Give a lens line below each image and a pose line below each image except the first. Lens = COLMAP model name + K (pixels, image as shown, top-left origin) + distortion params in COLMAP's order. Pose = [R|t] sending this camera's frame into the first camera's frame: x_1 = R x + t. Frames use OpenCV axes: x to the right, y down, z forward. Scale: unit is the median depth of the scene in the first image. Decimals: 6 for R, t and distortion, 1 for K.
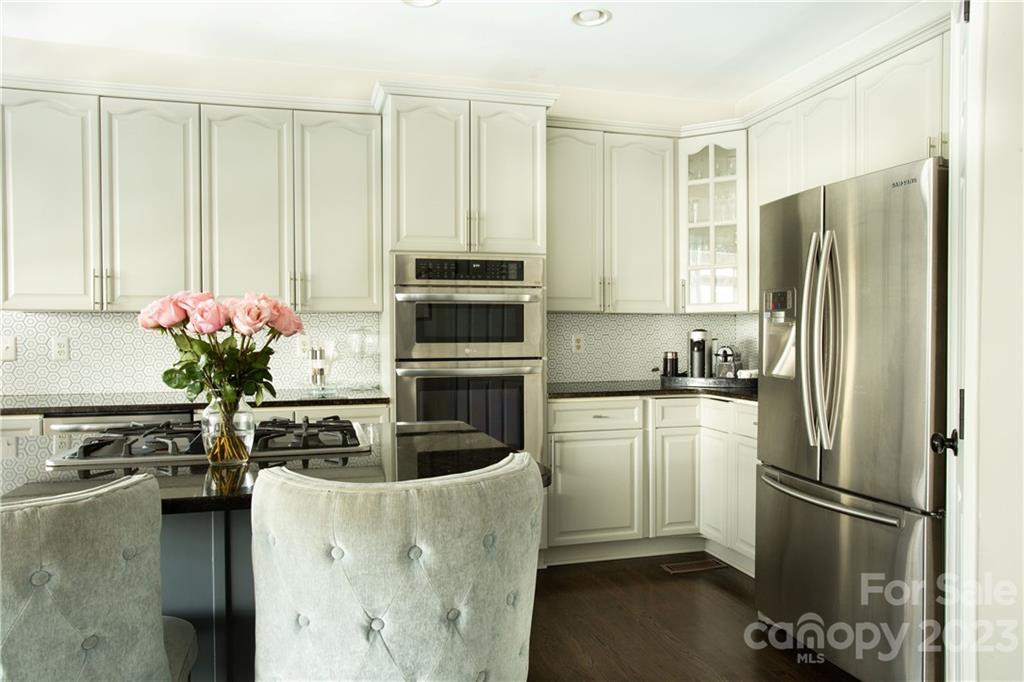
lens RADIAL K [[721.5, 0, 511.8], [0, 721.5, 328.0], [0, 0, 1]] dist [-0.003233, -0.000776]
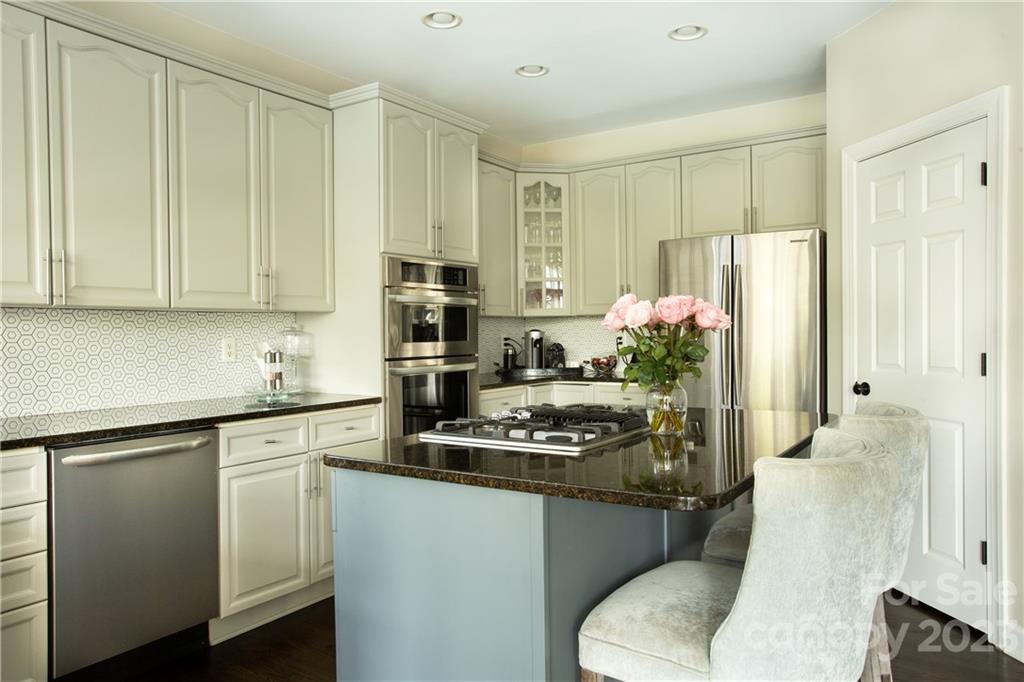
lens RADIAL K [[729.7, 0, 512.0], [0, 729.7, 341.0], [0, 0, 1]] dist [0.004554, 0.001900]
pose [[0.747564, -0.012135, 0.664078, -0.662979], [0.003468, 0.999891, 0.014368, 0.003265], [-0.664180, -0.008438, 0.747525, 0.102974]]
